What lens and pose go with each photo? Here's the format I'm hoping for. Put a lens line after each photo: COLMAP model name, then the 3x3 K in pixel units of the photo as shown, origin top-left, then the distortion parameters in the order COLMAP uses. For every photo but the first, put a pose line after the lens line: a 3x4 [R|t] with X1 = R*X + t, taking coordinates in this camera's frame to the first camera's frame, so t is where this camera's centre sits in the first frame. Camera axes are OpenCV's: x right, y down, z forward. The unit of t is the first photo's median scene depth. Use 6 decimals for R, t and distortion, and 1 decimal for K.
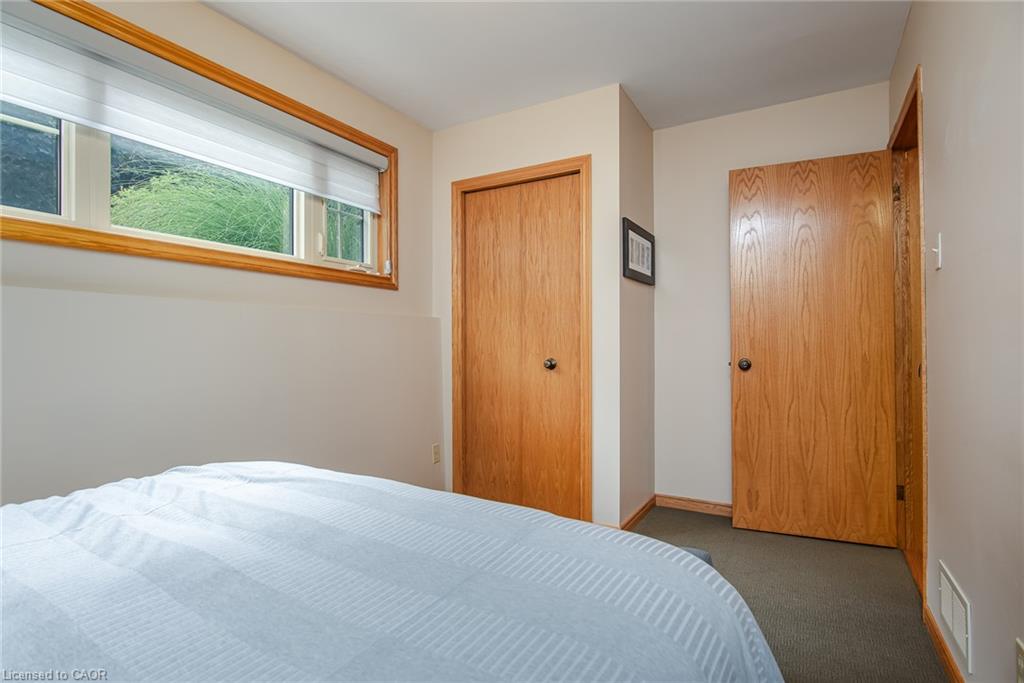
lens RADIAL K [[512.3, 0, 512.0], [0, 512.3, 341.5], [0, 0, 1]] dist [-0.006548, -0.000805]
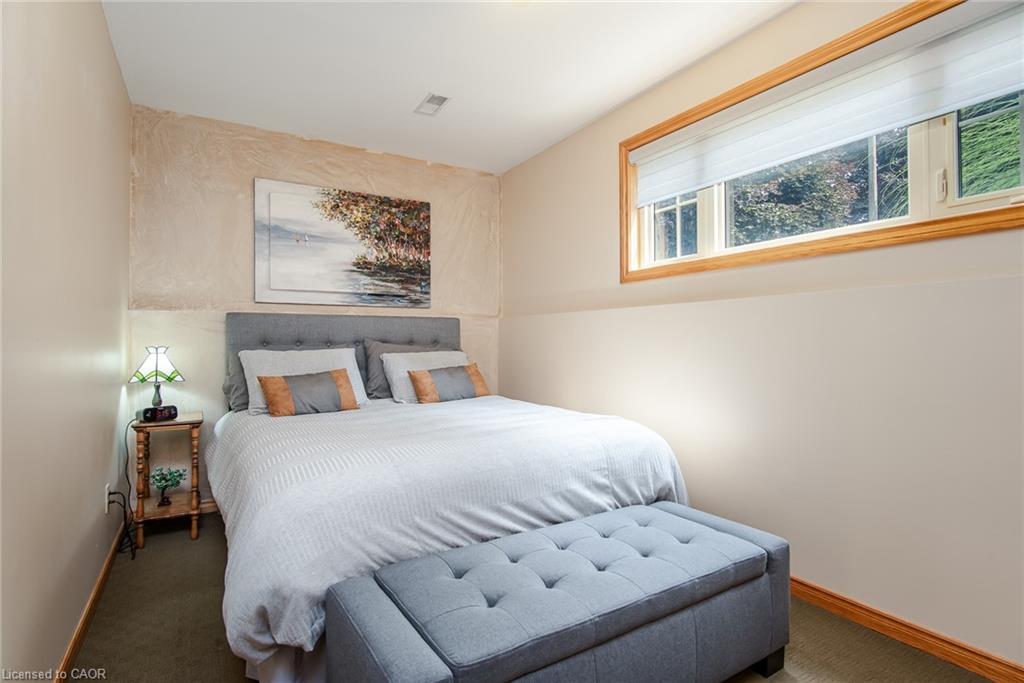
lens RADIAL K [[512.3, 0, 512.0], [0, 512.3, 341.5], [0, 0, 1]] dist [-0.006548, -0.000805]
pose [[-0.477477, 0.000763, -0.878644, 0.617784], [0.018334, 0.999791, -0.009095, 0.014784], [0.878453, -0.020452, -0.477391, 1.051211]]
